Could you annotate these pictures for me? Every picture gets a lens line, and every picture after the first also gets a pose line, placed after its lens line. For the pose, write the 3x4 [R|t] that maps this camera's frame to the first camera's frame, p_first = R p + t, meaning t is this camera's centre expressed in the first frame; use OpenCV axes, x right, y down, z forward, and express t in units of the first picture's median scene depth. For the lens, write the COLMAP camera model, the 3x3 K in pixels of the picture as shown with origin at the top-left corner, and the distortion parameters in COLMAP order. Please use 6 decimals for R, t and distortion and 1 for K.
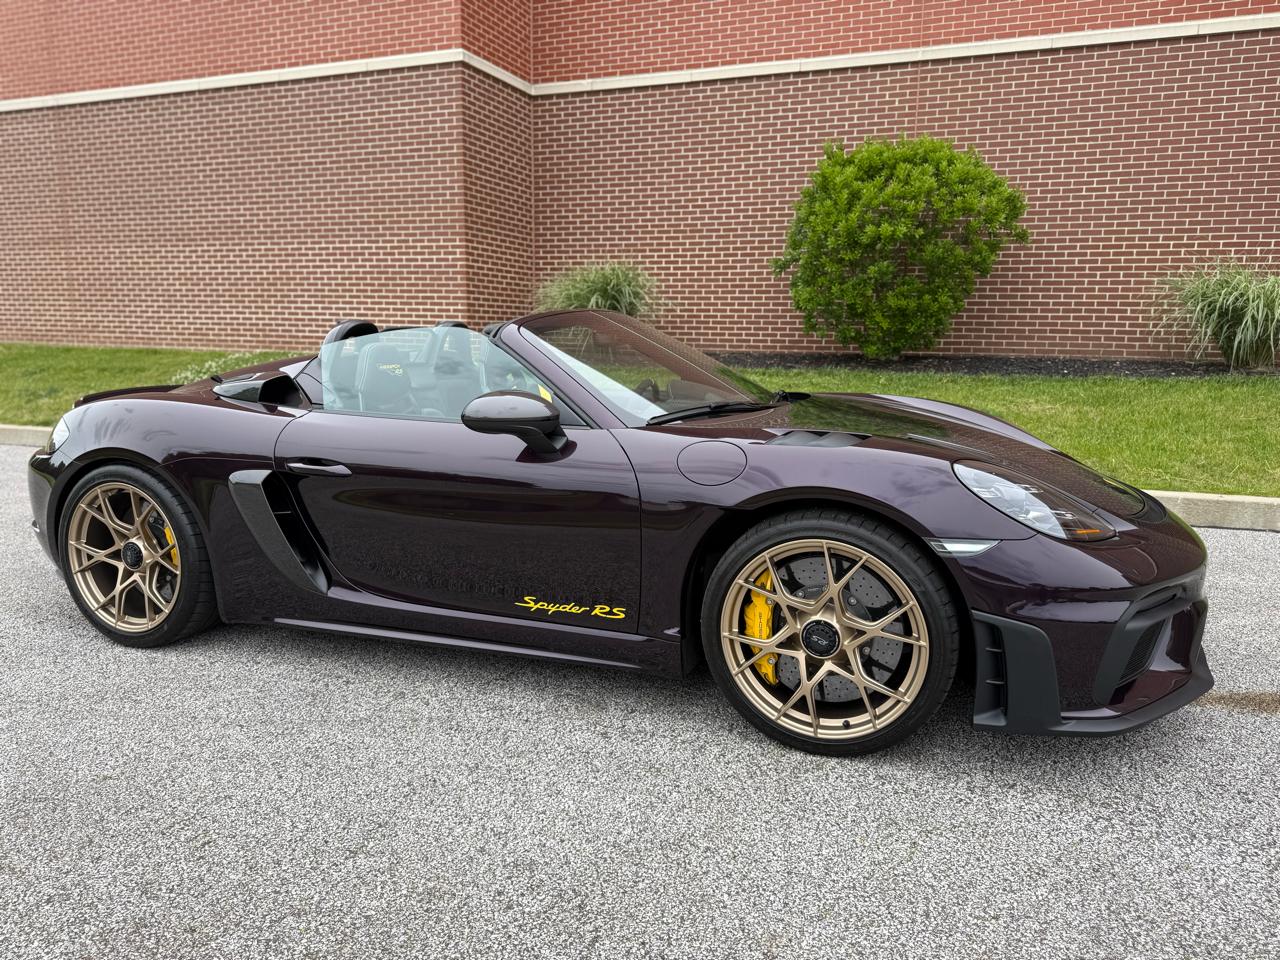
lens RADIAL K [[918.4, 0, 638.3], [0, 918.4, 480.9], [0, 0, 1]] dist [0.037943, -0.054360]
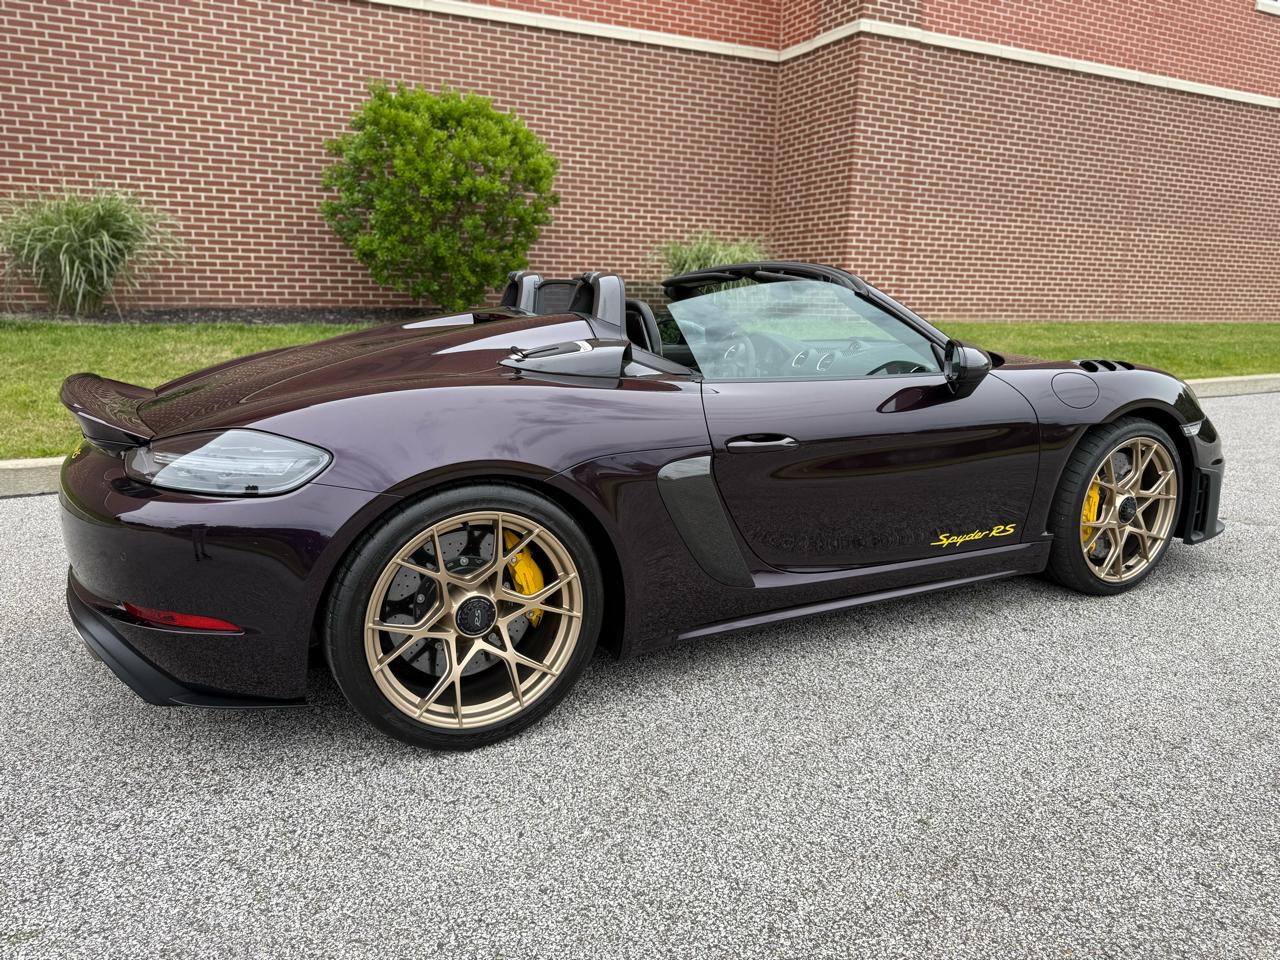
lens RADIAL K [[918.4, 0, 649.9], [0, 918.4, 480.2], [0, 0, 1]] dist [0.037943, -0.054360]
pose [[0.654929, -0.153648, 0.739906, -0.332025], [0.116637, 0.987932, 0.101912, -0.025518], [-0.746635, 0.019556, 0.664946, 0.156727]]
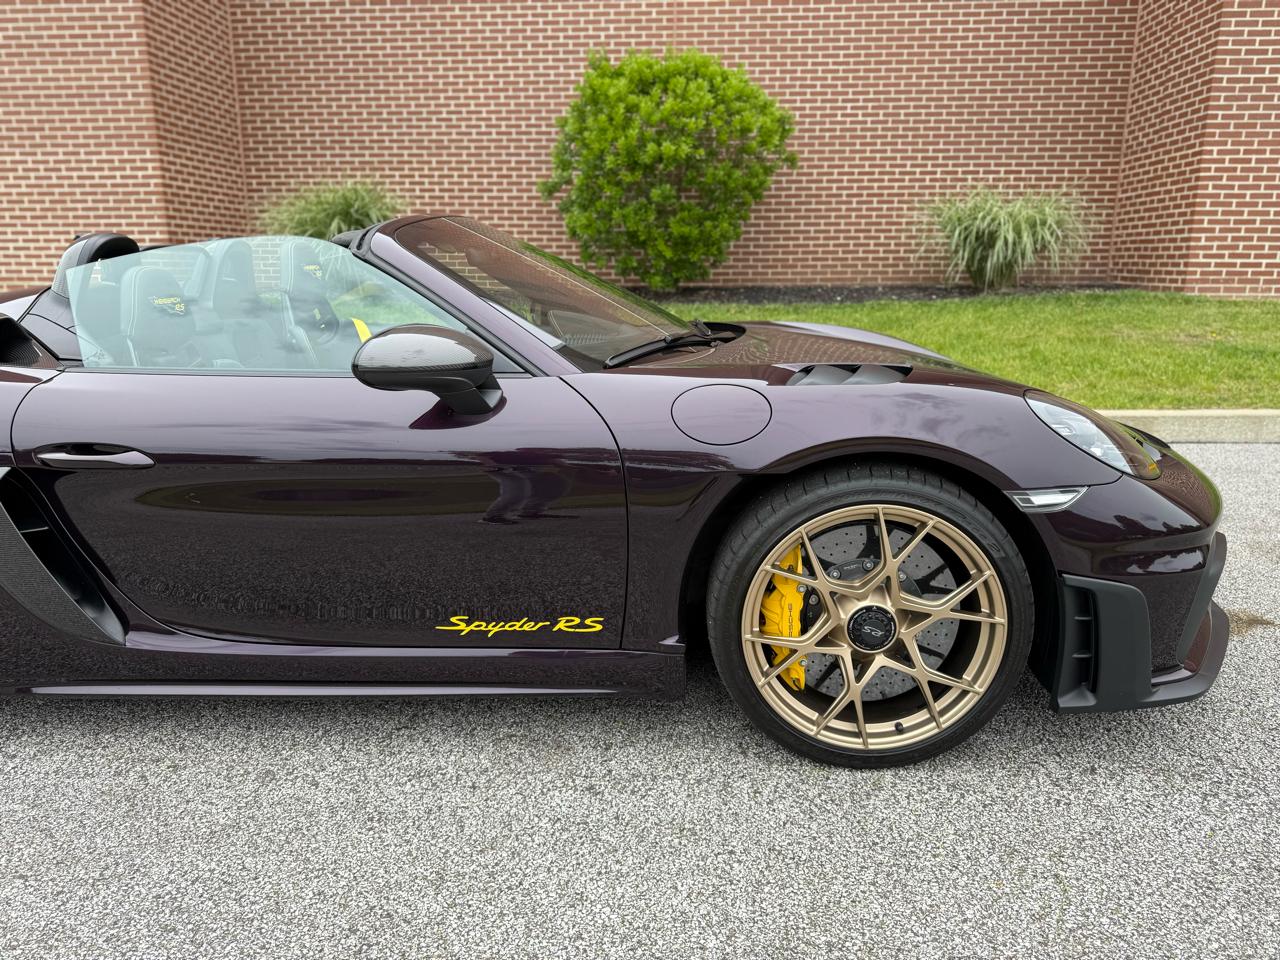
lens RADIAL K [[918.4, 0, 642.9], [0, 918.4, 483.5], [0, 0, 1]] dist [0.037943, -0.054360]
pose [[0.949011, -0.085657, 0.303384, -0.055750], [0.064904, 0.994849, 0.077860, -0.006818], [-0.308491, -0.054199, 0.949682, 0.081190]]
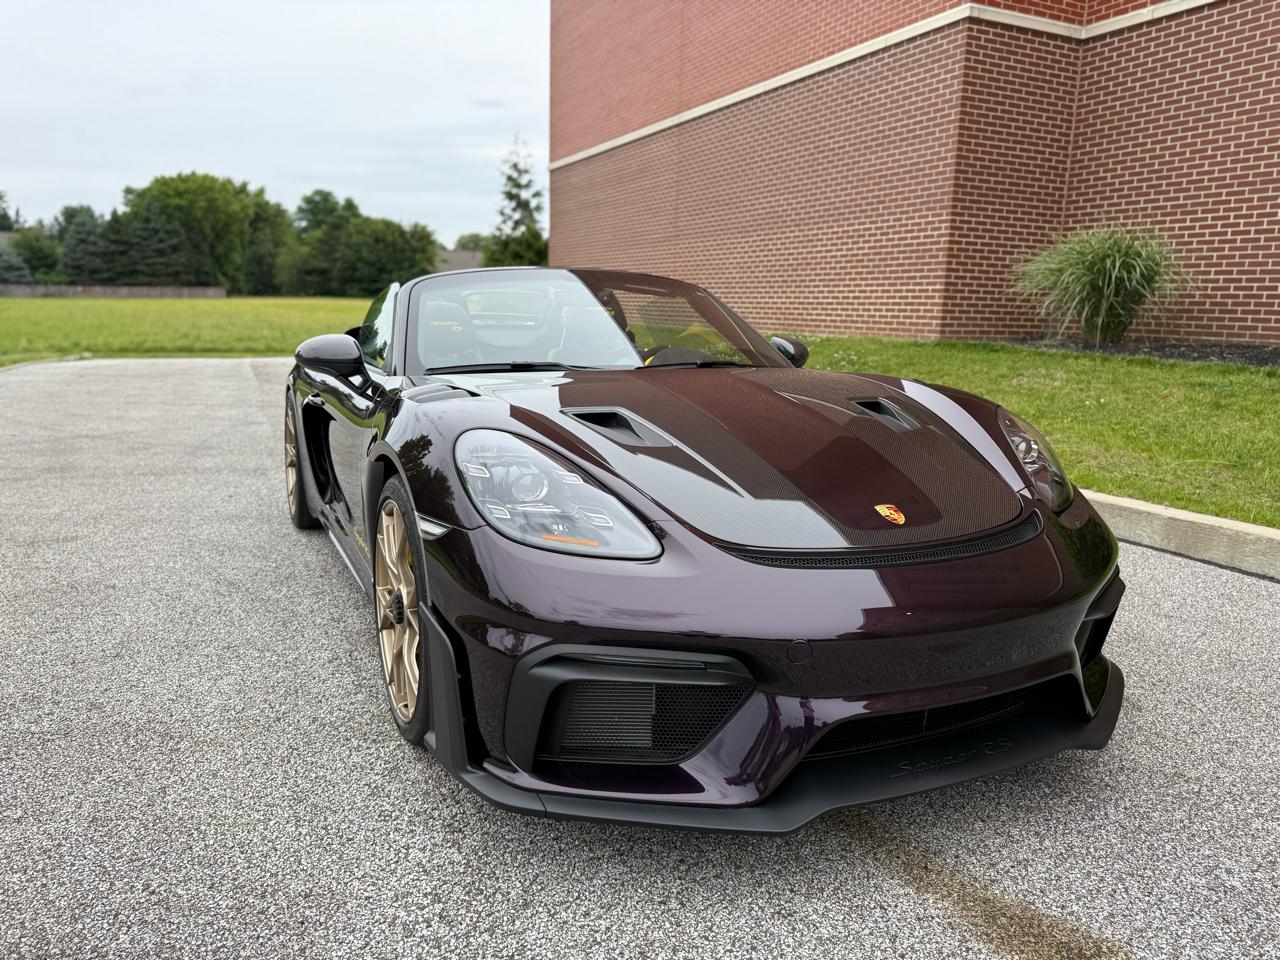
lens RADIAL K [[918.4, 0, 624.9], [0, 918.4, 477.9], [0, 0, 1]] dist [0.037943, -0.054360]
pose [[0.713004, 0.133519, -0.688330, 0.252244], [-0.130083, 0.989848, 0.057260, -0.010549], [0.688988, 0.048714, 0.723134, 0.122536]]
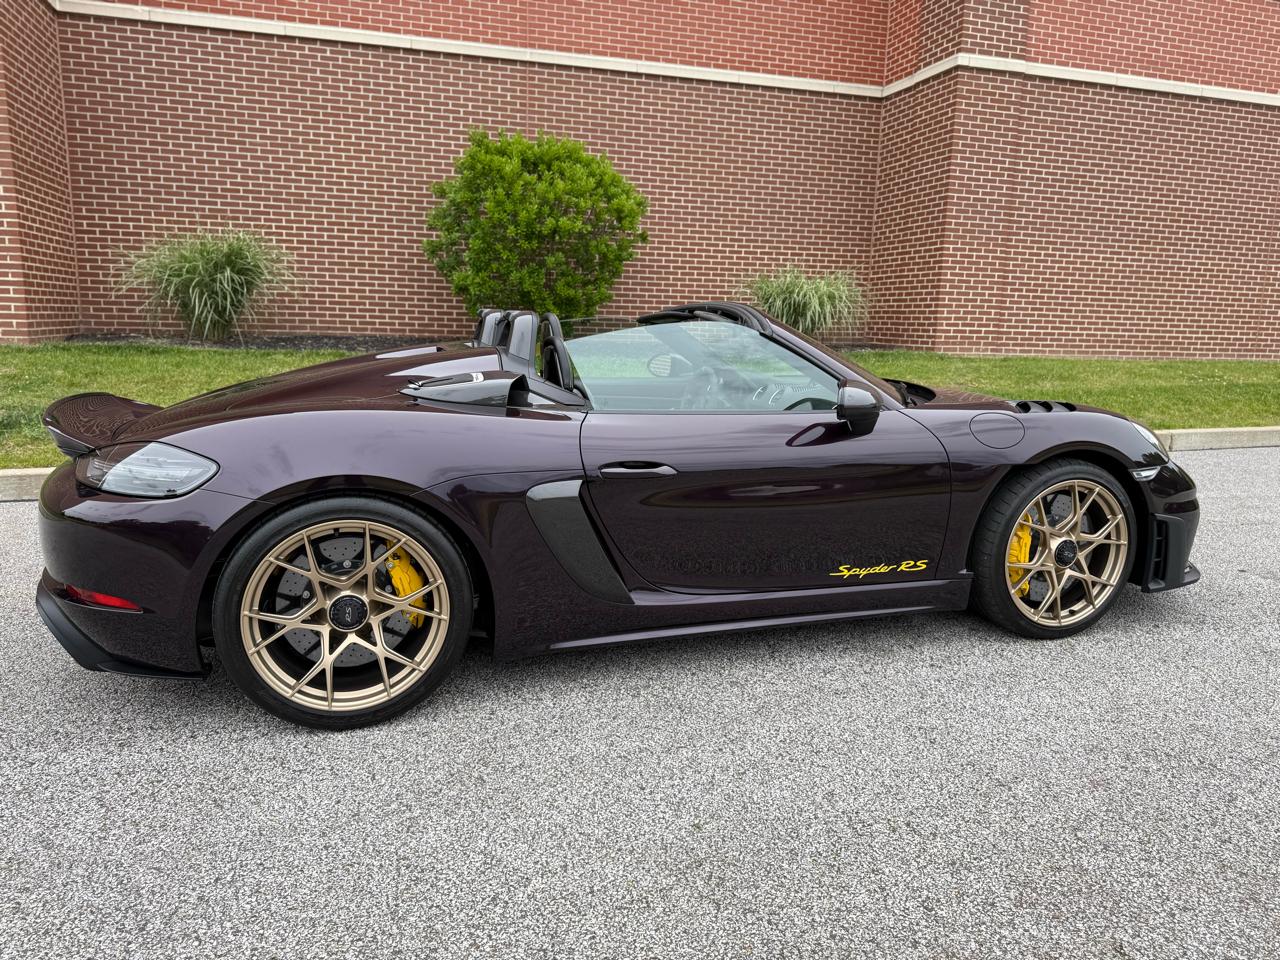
lens RADIAL K [[918.4, 0, 656.6], [0, 918.4, 482.2], [0, 0, 1]] dist [0.037943, -0.054360]
pose [[0.771614, -0.105624, 0.627261, -0.287091], [0.090495, 0.994315, 0.056111, -0.016935], [-0.629621, 0.013468, 0.776785, 0.080490]]
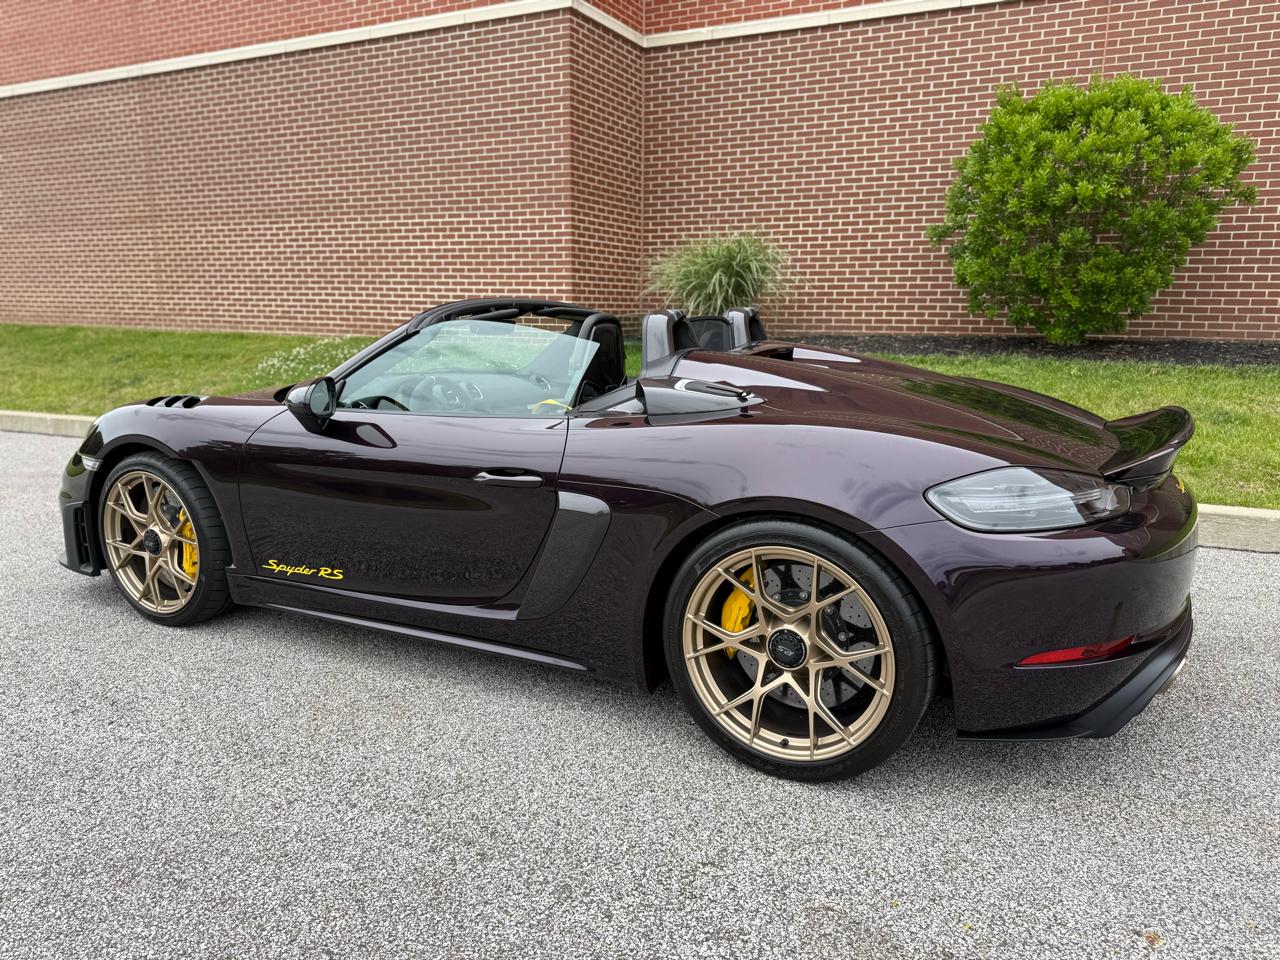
lens RADIAL K [[918.4, 0, 631.2], [0, 918.4, 477.1], [0, 0, 1]] dist [0.037943, -0.054360]
pose [[0.995918, 0.009965, -0.089710, -0.047571], [-0.008070, 0.999737, 0.021462, -0.022936], [0.089901, -0.020651, 0.995737, 0.109759]]
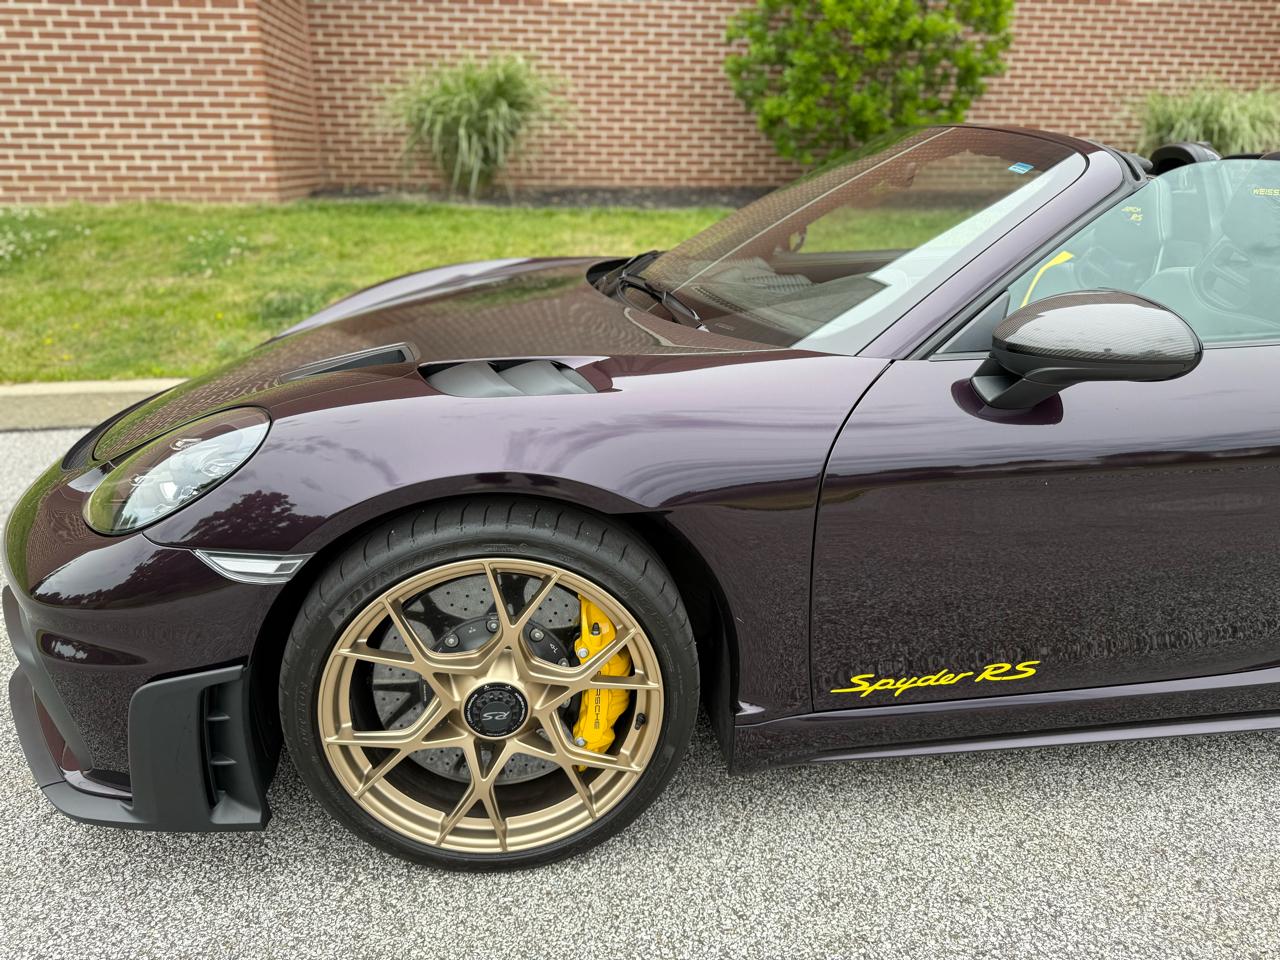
lens RADIAL K [[923.5, 0, 639.7], [0, 923.5, 482.6], [0, 0, 1]] dist [0.005787, -0.017950]
pose [[0.865987, -0.172530, 0.469361, -0.314251], [0.086466, 0.976121, 0.199275, -0.053912], [-0.492534, -0.131985, 0.860227, 0.314192]]
